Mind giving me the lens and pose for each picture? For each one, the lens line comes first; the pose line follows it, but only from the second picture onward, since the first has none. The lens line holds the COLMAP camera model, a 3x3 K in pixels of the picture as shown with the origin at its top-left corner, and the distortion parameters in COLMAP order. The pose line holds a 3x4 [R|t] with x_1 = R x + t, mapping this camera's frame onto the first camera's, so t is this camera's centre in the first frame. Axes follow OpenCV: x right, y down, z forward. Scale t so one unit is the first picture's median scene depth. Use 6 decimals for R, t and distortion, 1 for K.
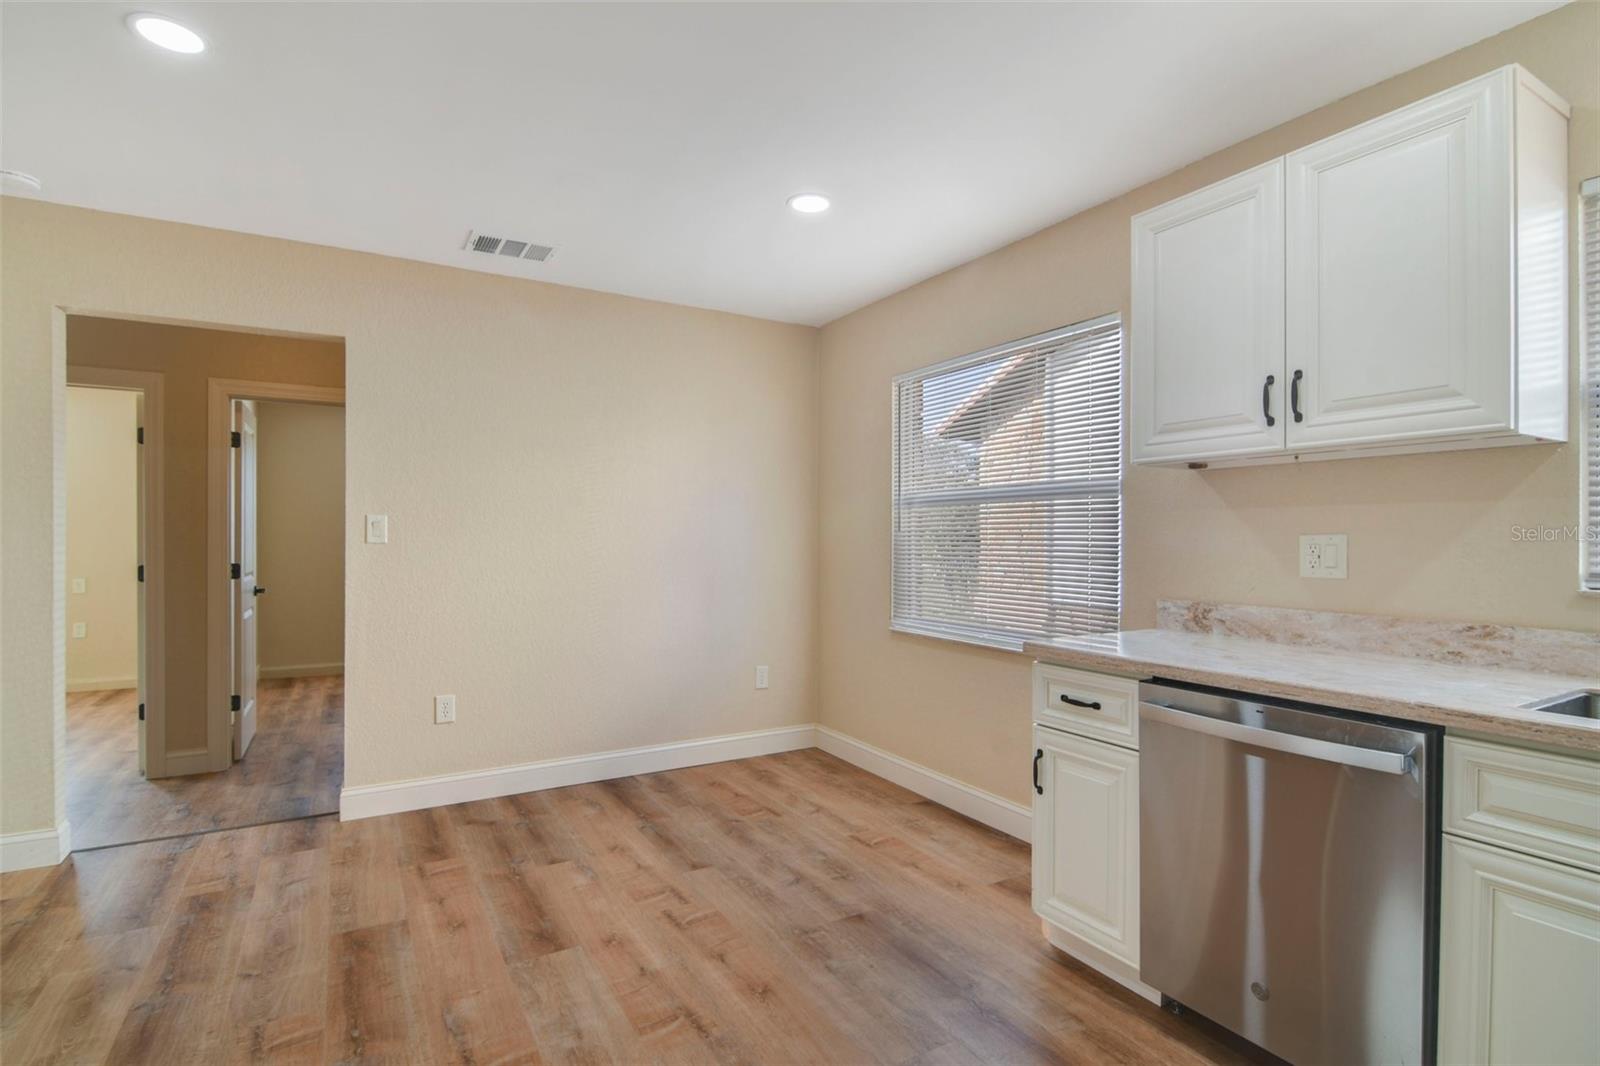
lens RADIAL K [[788.4, 0, 798.5], [0, 788.4, 536.5], [0, 0, 1]] dist [0.000221, -0.000211]
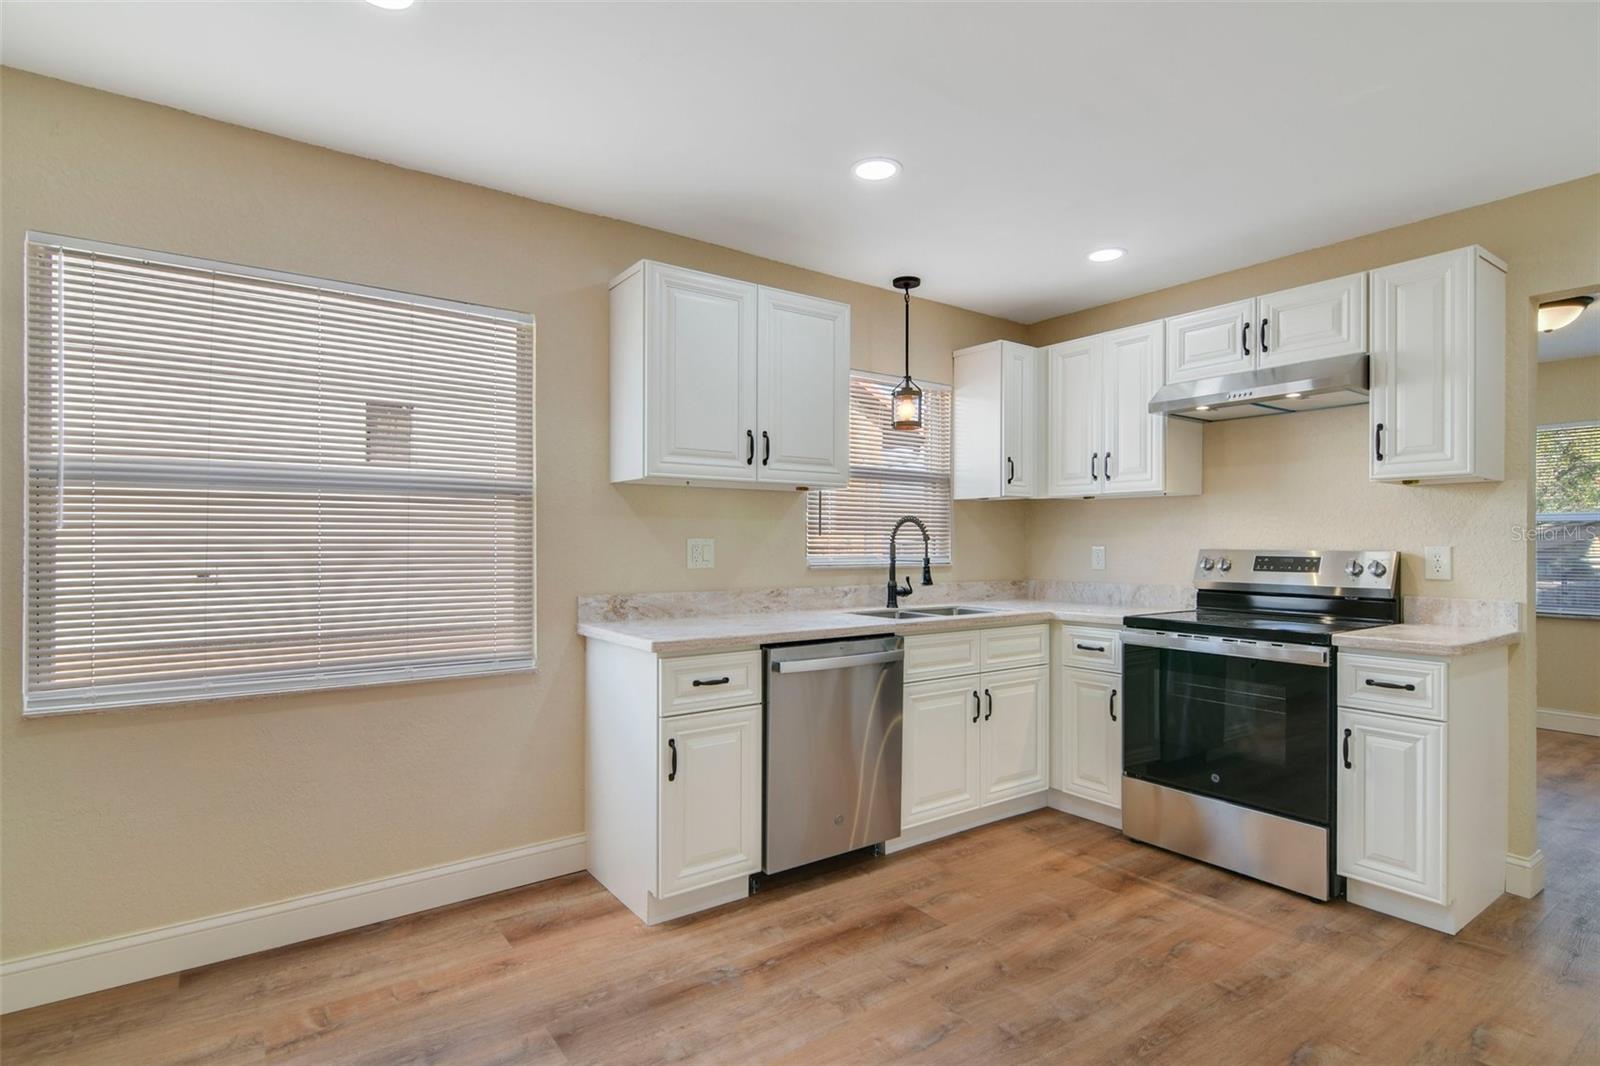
lens RADIAL K [[805.8, 0, 802.0], [0, 805.8, 541.6], [0, 0, 1]] dist [-0.000359, -0.000295]
pose [[-0.106656, -0.001459, 0.994295, -0.812852], [-0.004213, 0.999991, 0.001016, 0.001429], [-0.994287, -0.004081, -0.106661, 0.964657]]
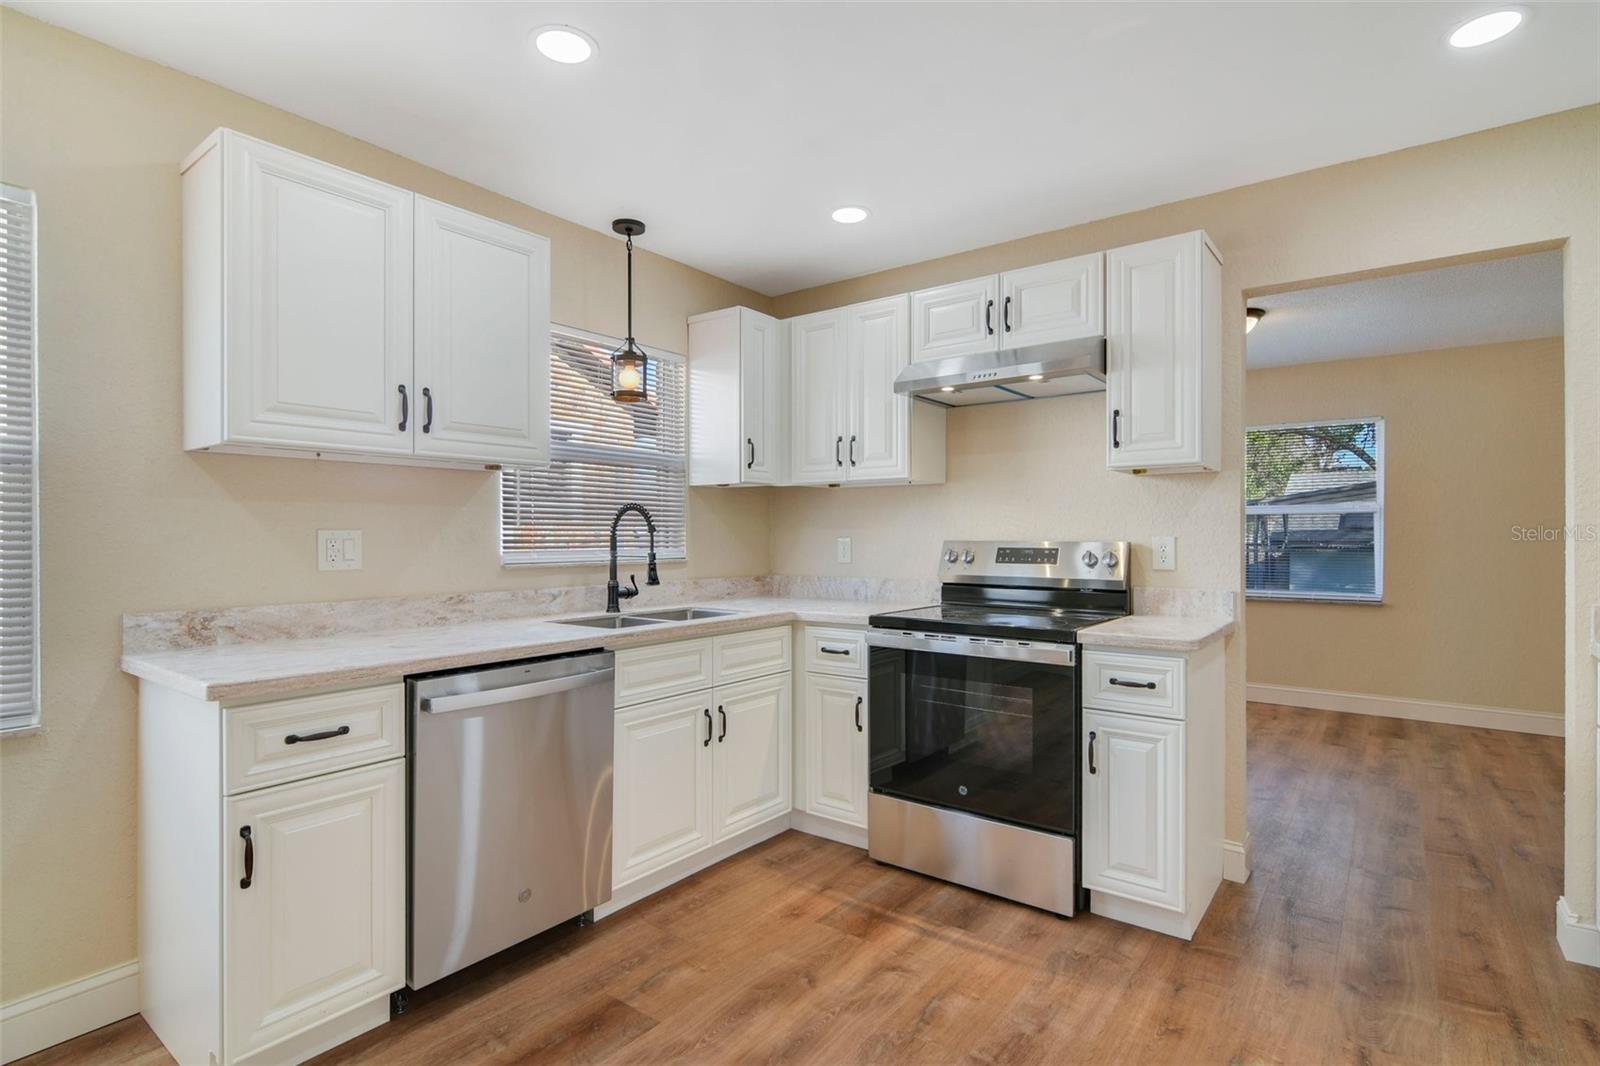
lens RADIAL K [[788.4, 0, 798.5], [0, 788.4, 536.5], [0, 0, 1]] dist [0.000221, -0.000211]
pose [[-0.385296, -0.003276, 0.922787, -0.564738], [-0.000926, 0.999995, 0.003163, 0.002656], [-0.922792, 0.000364, -0.385297, 0.830590]]
